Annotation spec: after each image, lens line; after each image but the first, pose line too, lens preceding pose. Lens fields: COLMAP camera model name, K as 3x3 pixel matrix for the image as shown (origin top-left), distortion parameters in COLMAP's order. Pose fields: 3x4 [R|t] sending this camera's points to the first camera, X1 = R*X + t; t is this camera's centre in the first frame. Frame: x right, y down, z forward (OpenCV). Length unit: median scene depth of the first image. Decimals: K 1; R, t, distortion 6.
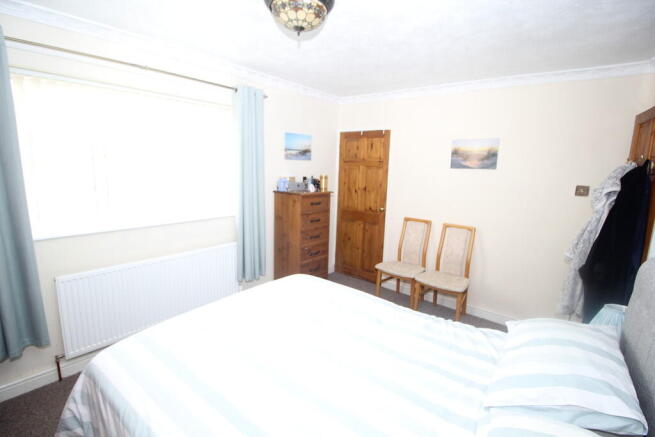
lens RADIAL K [[304.2, 0, 330.1], [0, 304.2, 220.7], [0, 0, 1]] dist [-0.004873, -0.001000]
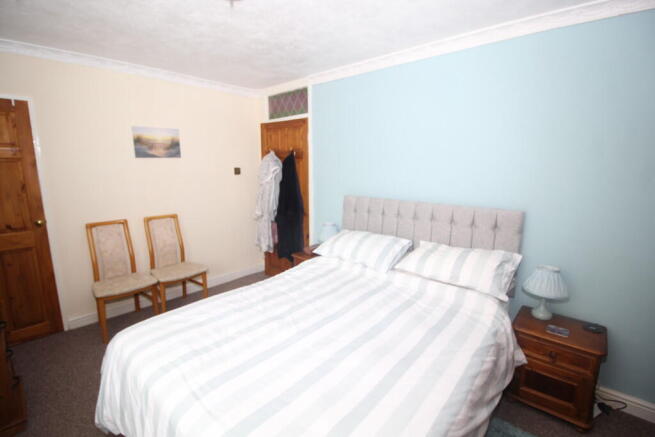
lens RADIAL K [[304.2, 0, 326.5], [0, 304.2, 218.5], [0, 0, 1]] dist [-0.004873, -0.001000]
pose [[0.086024, -0.217351, 0.972295, -0.496903], [0.178296, 0.963517, 0.199614, -0.078551], [-0.980209, 0.156185, 0.121639, 0.367722]]
